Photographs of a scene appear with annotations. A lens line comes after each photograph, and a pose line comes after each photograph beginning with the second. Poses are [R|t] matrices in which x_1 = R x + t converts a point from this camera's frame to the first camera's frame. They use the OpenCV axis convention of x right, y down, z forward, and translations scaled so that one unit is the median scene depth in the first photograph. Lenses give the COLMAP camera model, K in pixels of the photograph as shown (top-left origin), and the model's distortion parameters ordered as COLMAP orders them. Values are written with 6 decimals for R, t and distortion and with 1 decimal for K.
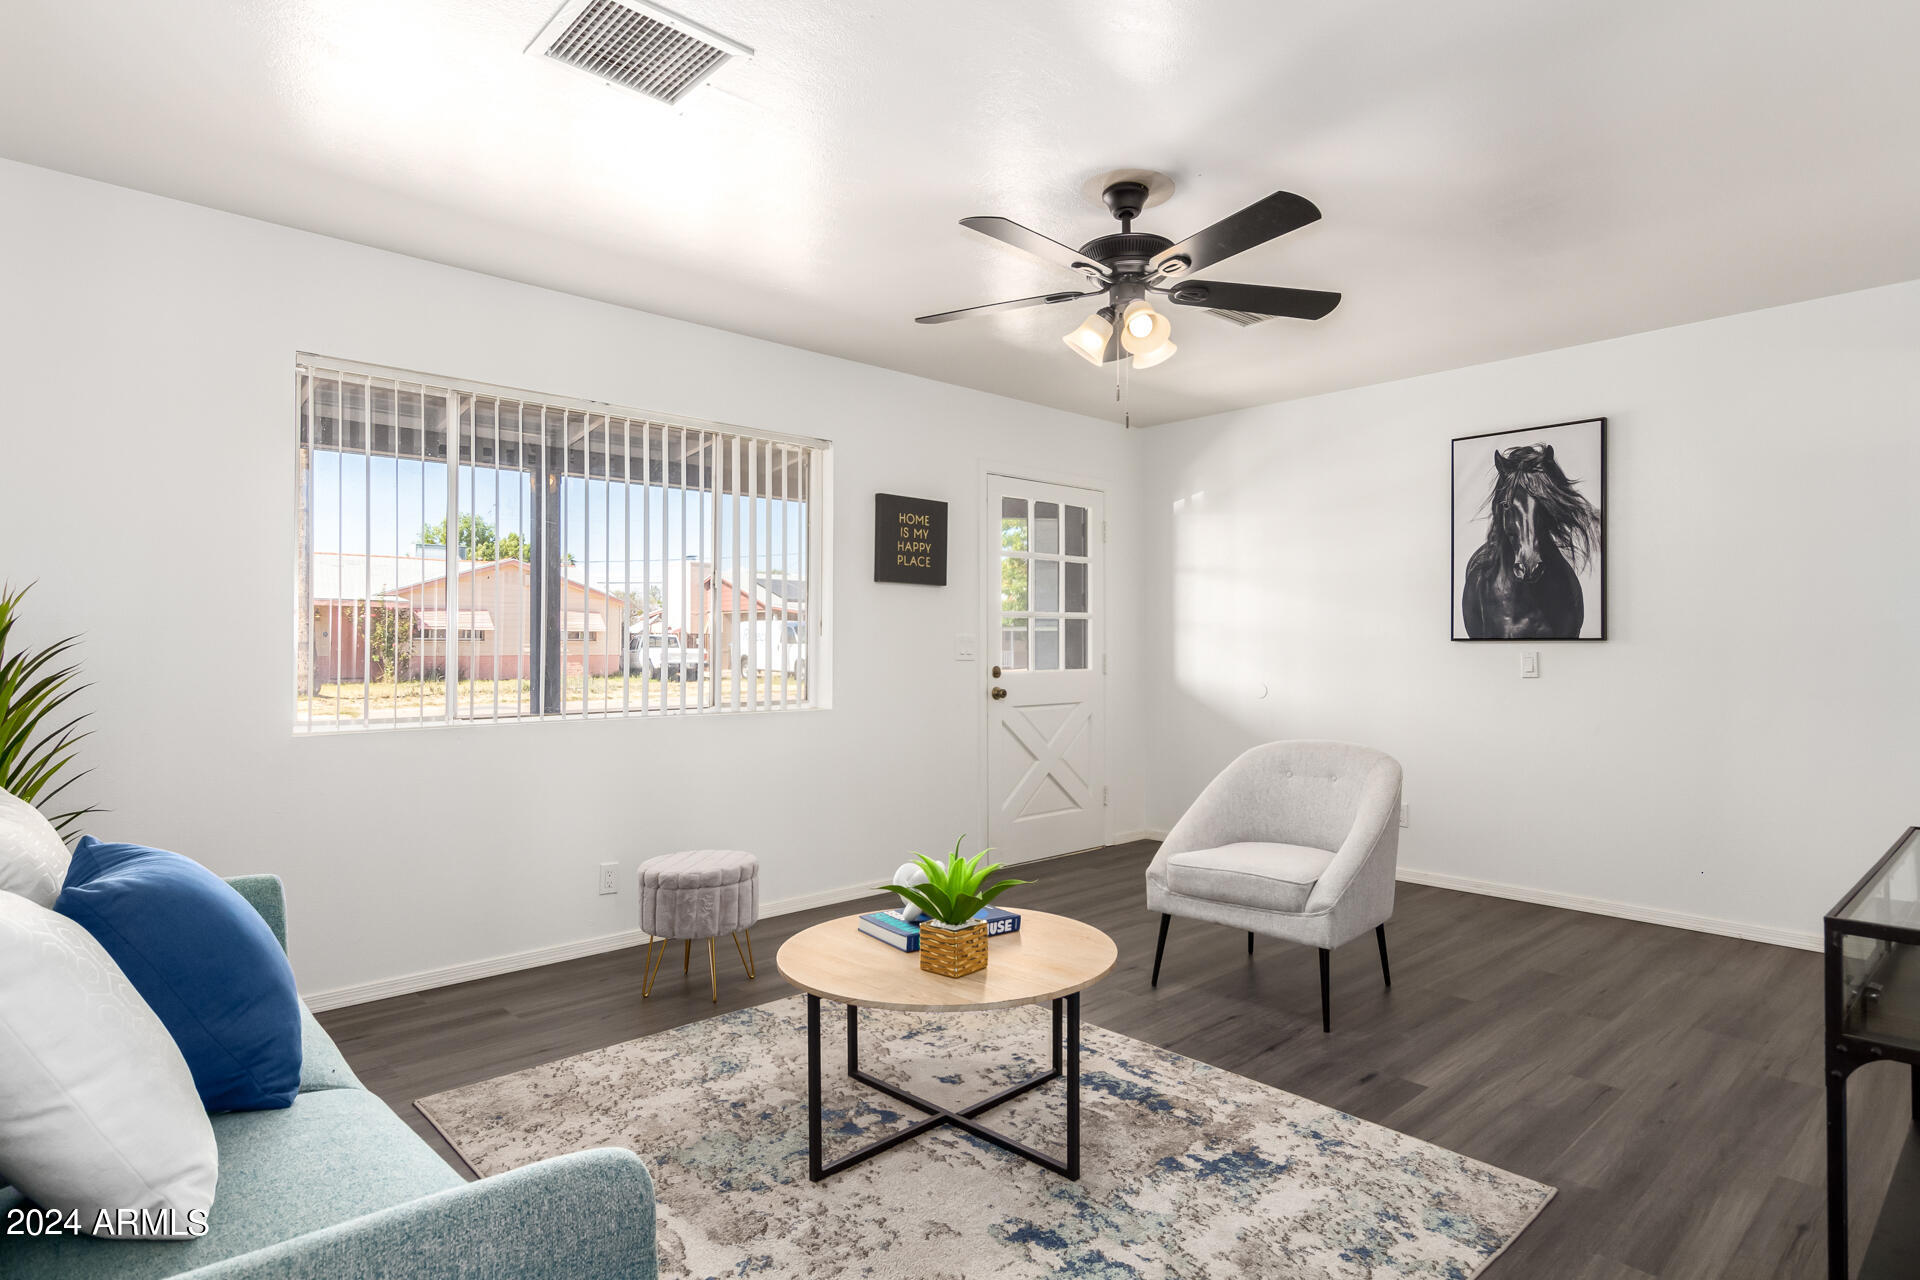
lens RADIAL K [[1032.3, 0, 1021.5], [0, 1032.3, 639.6], [0, 0, 1]] dist [0.002874, 0.000898]
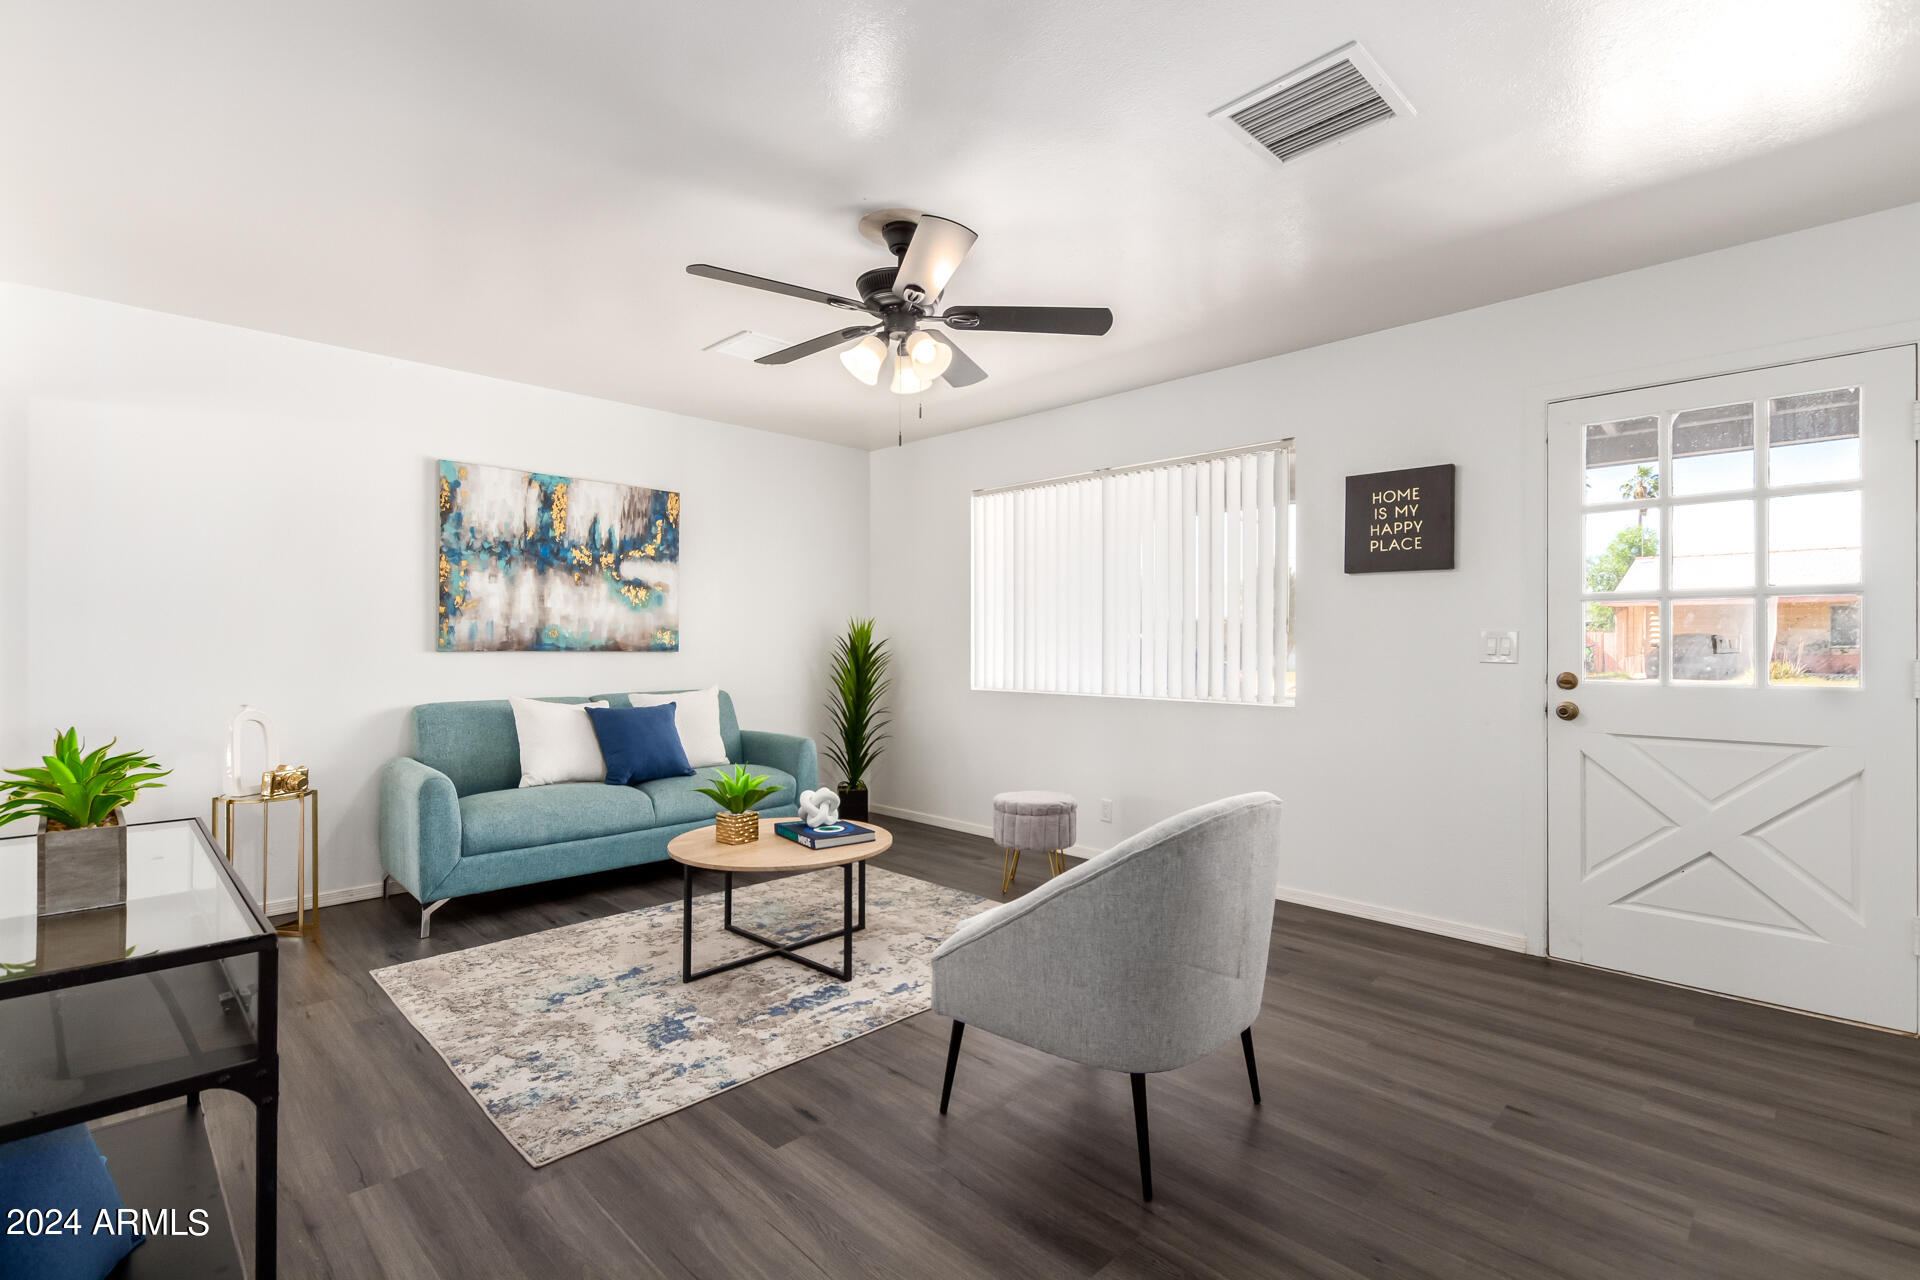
lens RADIAL K [[887.6, 0, 960.0], [0, 887.6, 640.0], [0, 0, 1]] dist [0.004137, 0.000619]
pose [[0.002164, -0.003188, -0.999993, 1.175728], [0.003364, 0.999989, -0.003180, 0.007429], [0.999992, -0.003357, 0.002175, 1.187235]]
